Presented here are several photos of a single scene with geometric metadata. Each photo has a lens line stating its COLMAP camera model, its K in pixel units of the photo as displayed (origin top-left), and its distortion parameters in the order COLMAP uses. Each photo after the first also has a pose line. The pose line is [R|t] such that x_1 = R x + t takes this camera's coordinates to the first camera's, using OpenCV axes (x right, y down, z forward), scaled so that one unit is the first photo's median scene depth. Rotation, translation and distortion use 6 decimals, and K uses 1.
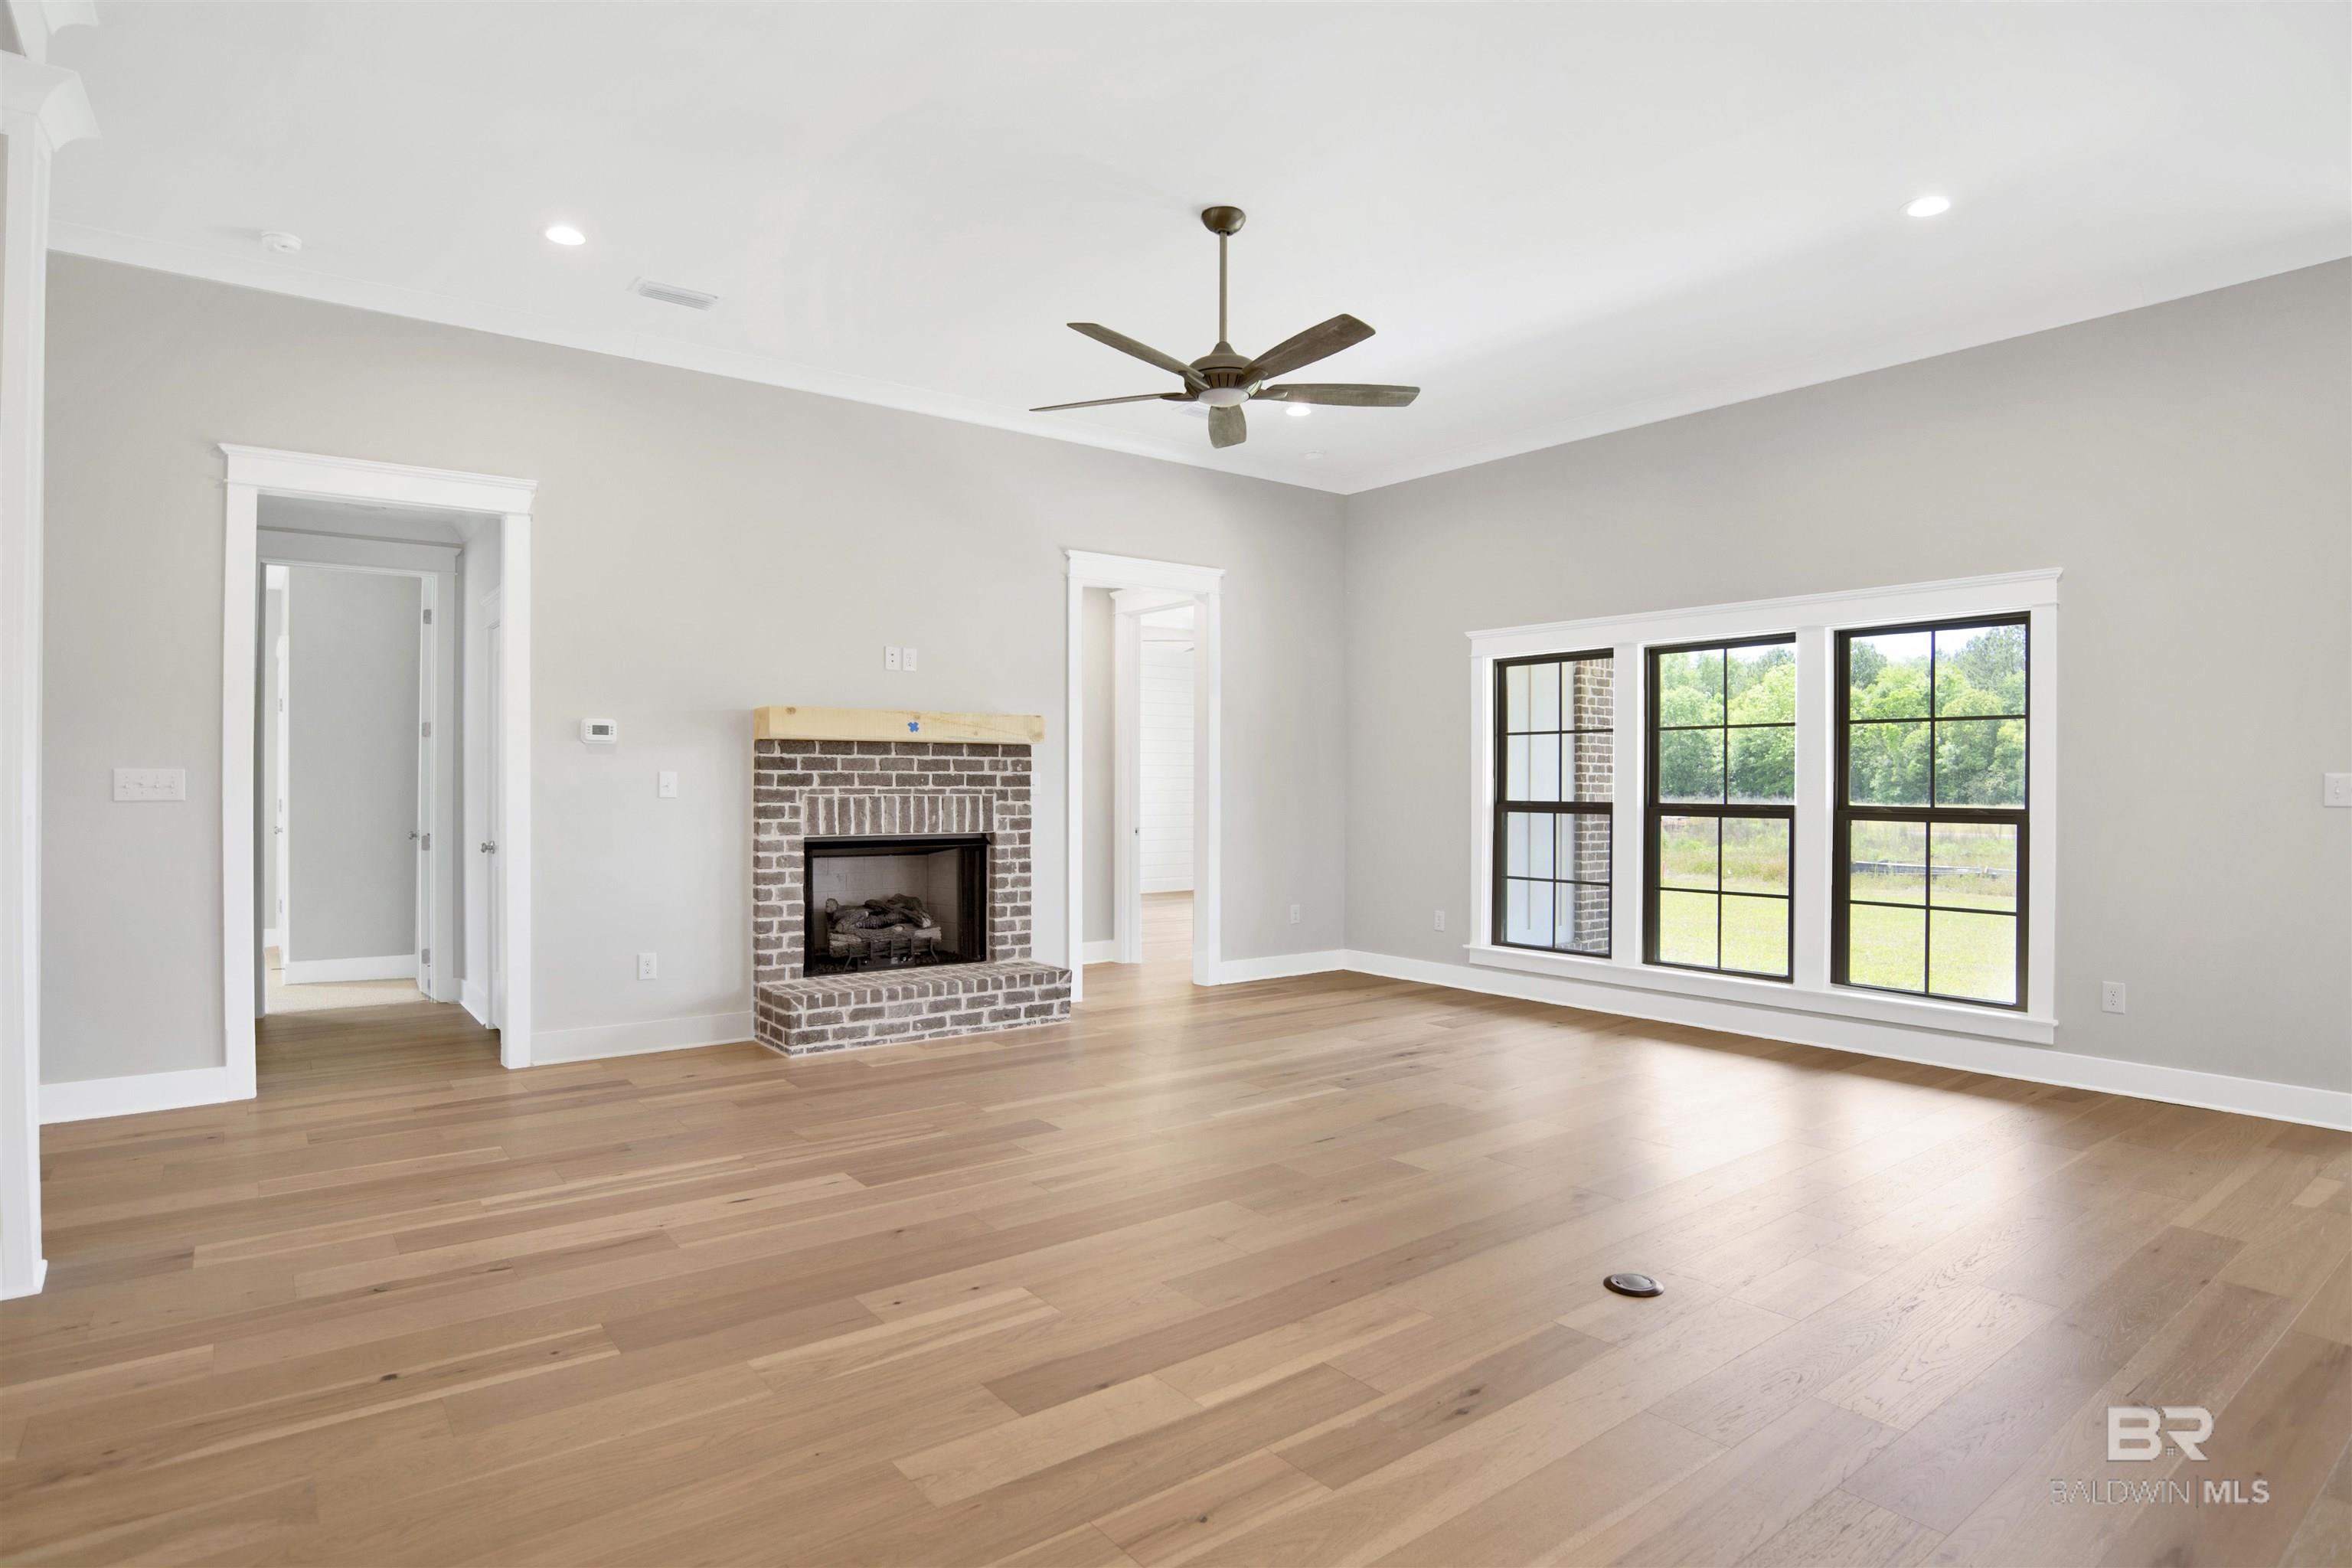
lens RADIAL K [[1230.9, 0, 1176.0], [0, 1230.9, 784.0], [0, 0, 1]] dist [-0.039028, 0.022794]
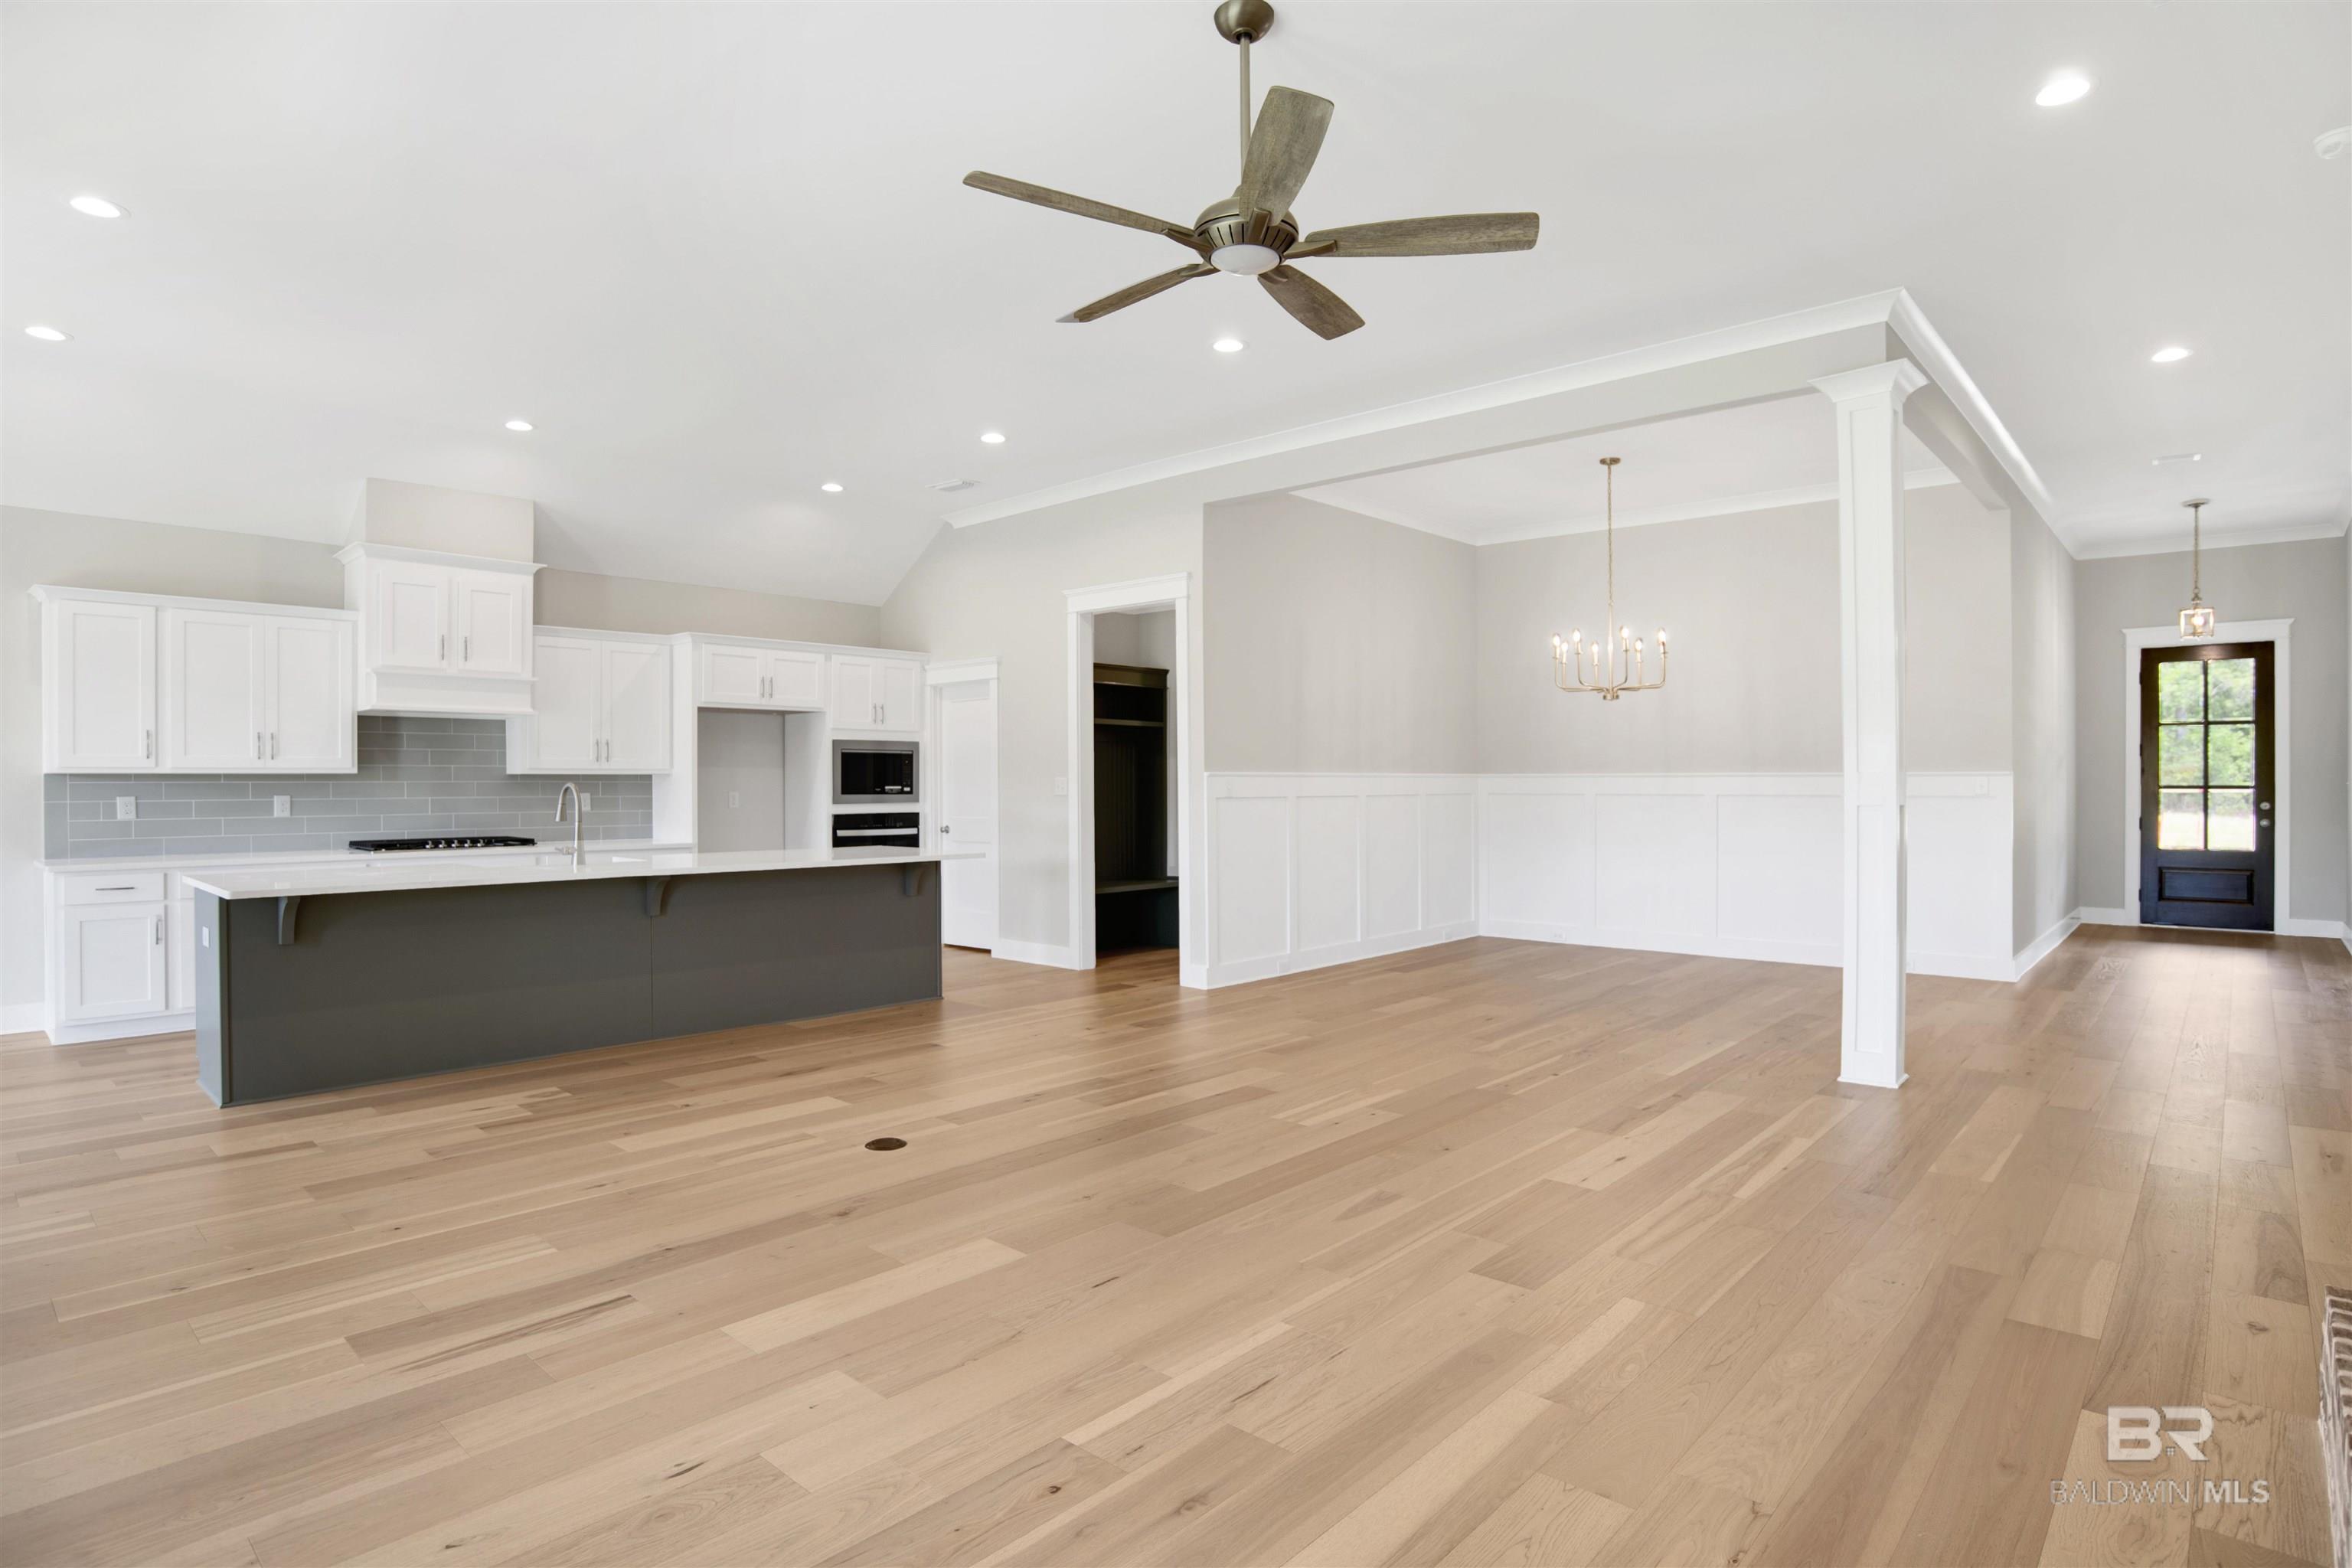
lens RADIAL K [[1230.9, 0, 1176.0], [0, 1230.9, 784.0], [0, 0, 1]] dist [-0.039028, 0.022794]
pose [[-0.985336, -0.003027, -0.170600, 0.151828], [-0.002724, 0.999994, -0.002010, -0.000990], [0.170605, -0.001516, -0.985338, 1.283143]]
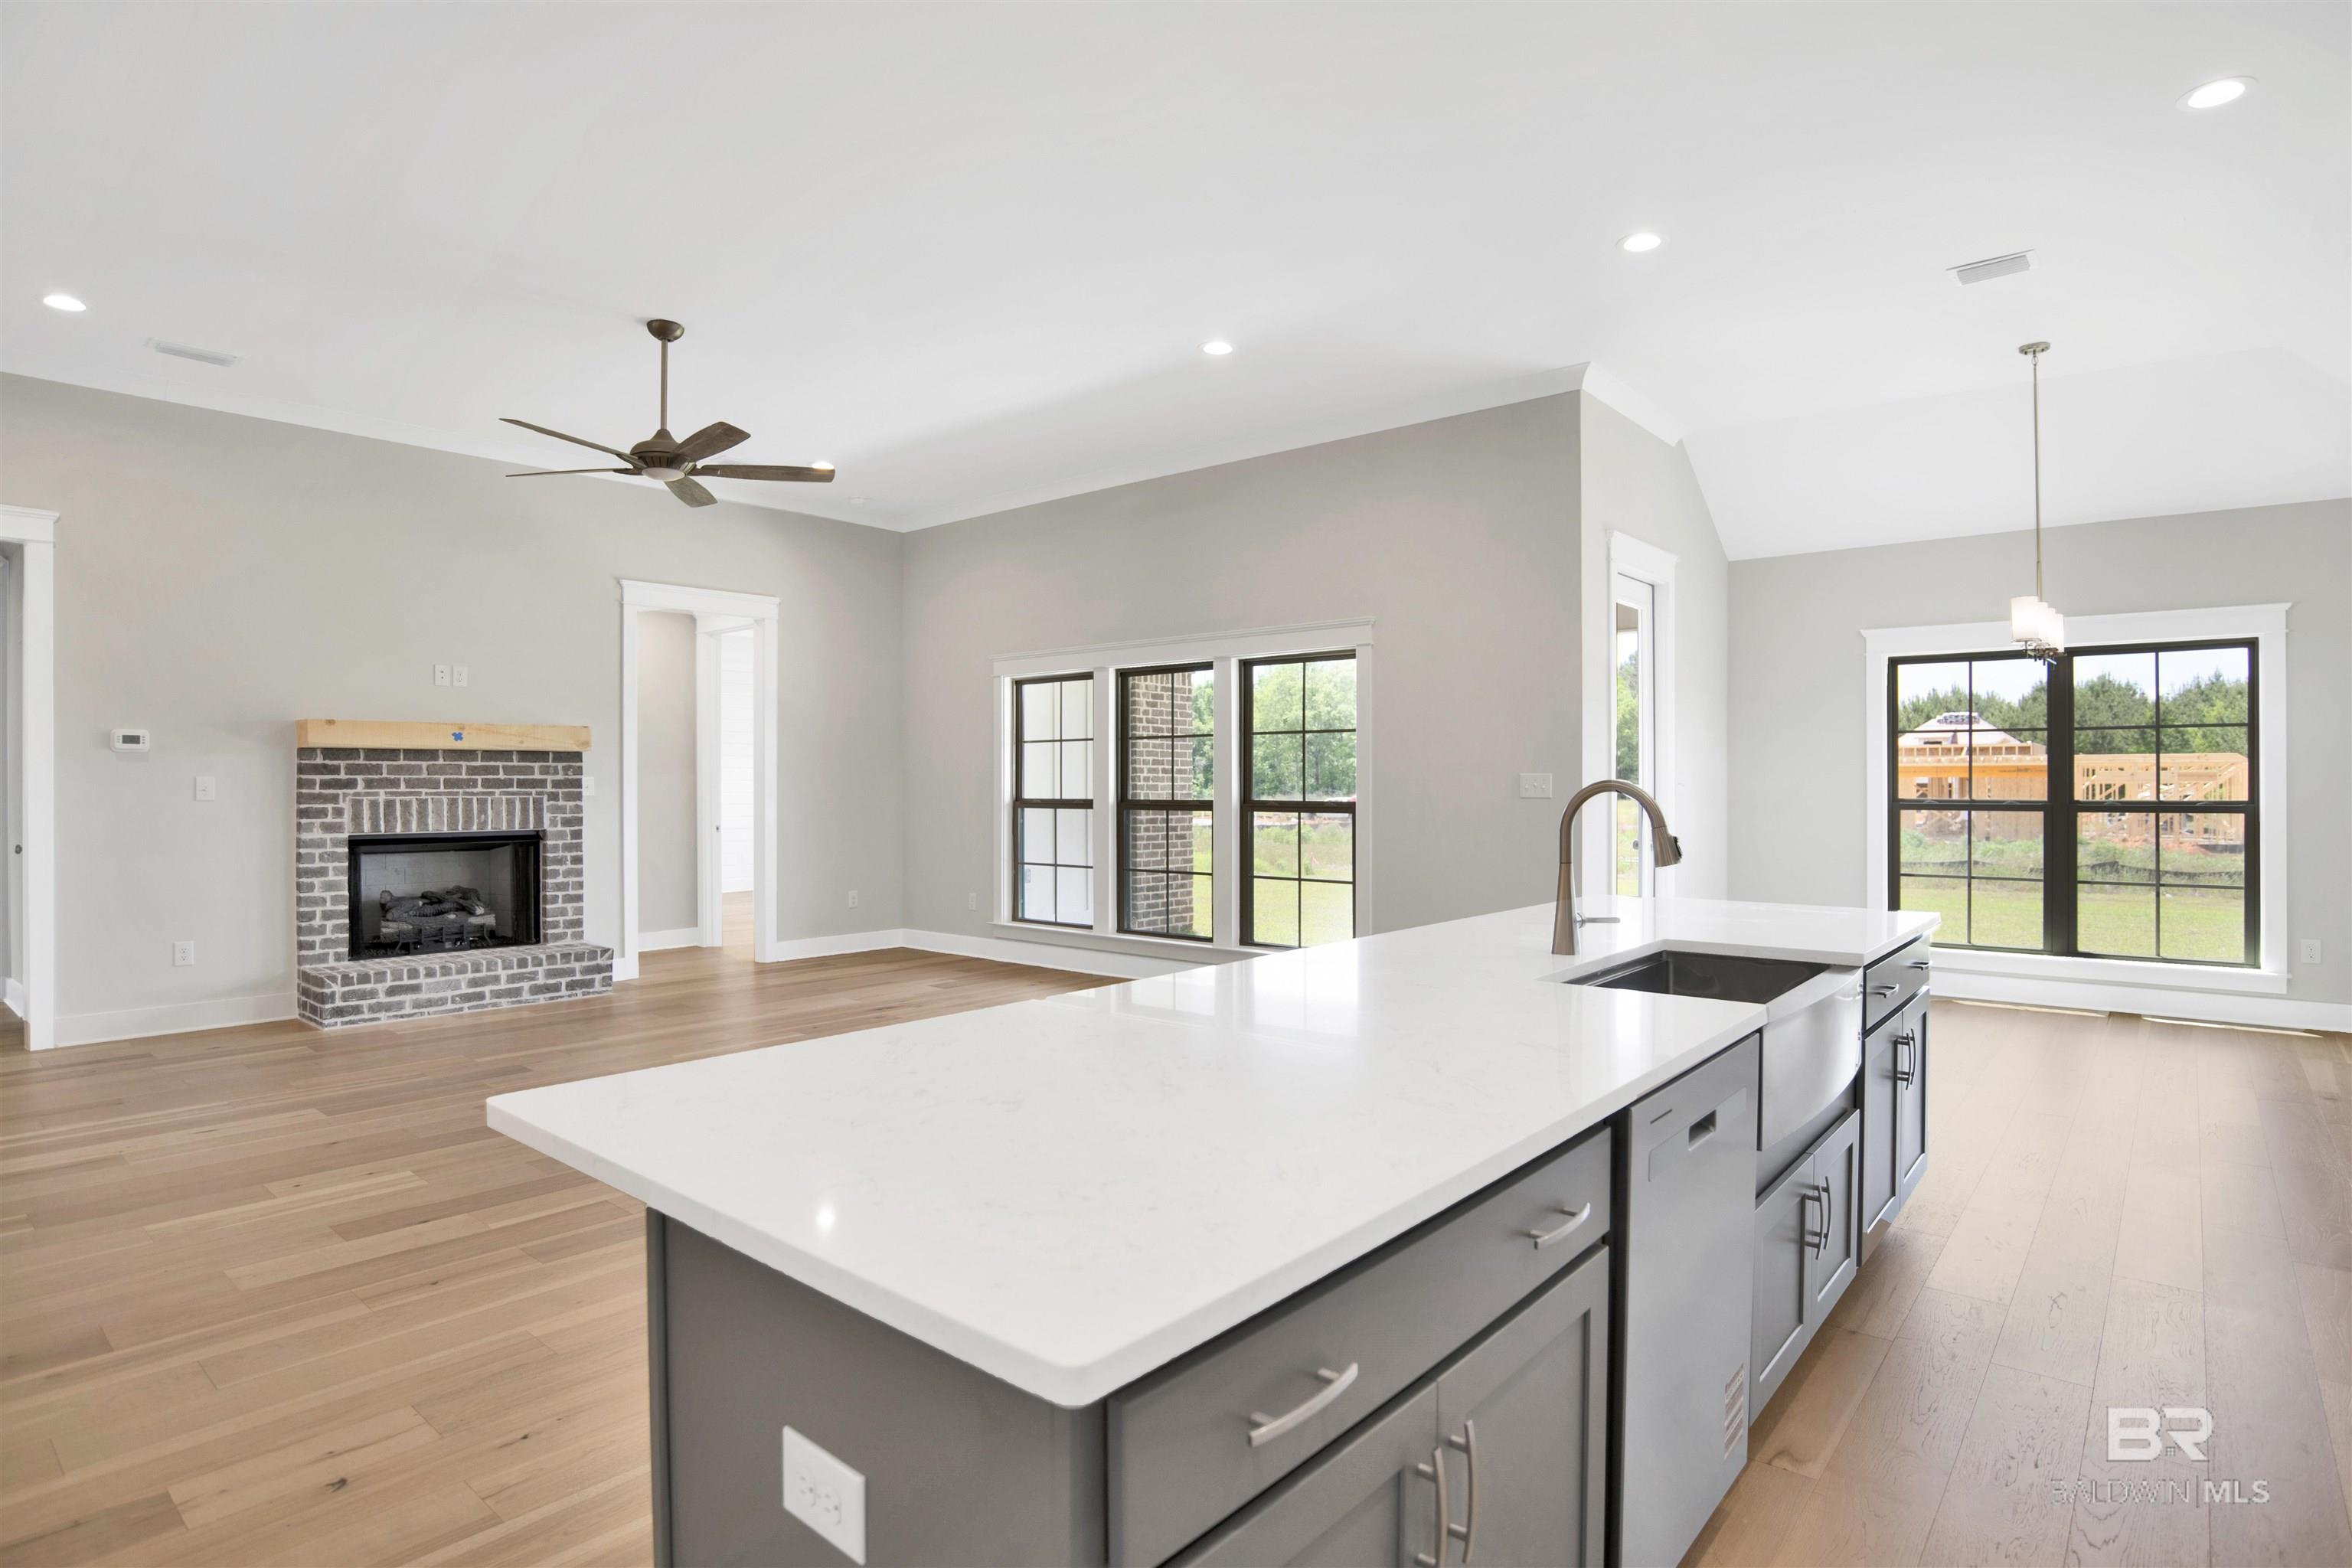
lens RADIAL K [[1230.9, 0, 1176.0], [0, 1230.9, 784.0], [0, 0, 1]] dist [-0.039028, 0.022794]
pose [[0.983129, -0.005088, 0.182842, 0.232964], [0.005222, 0.999986, -0.000250, 0.000957], [-0.182838, 0.001201, 0.983142, -0.223972]]
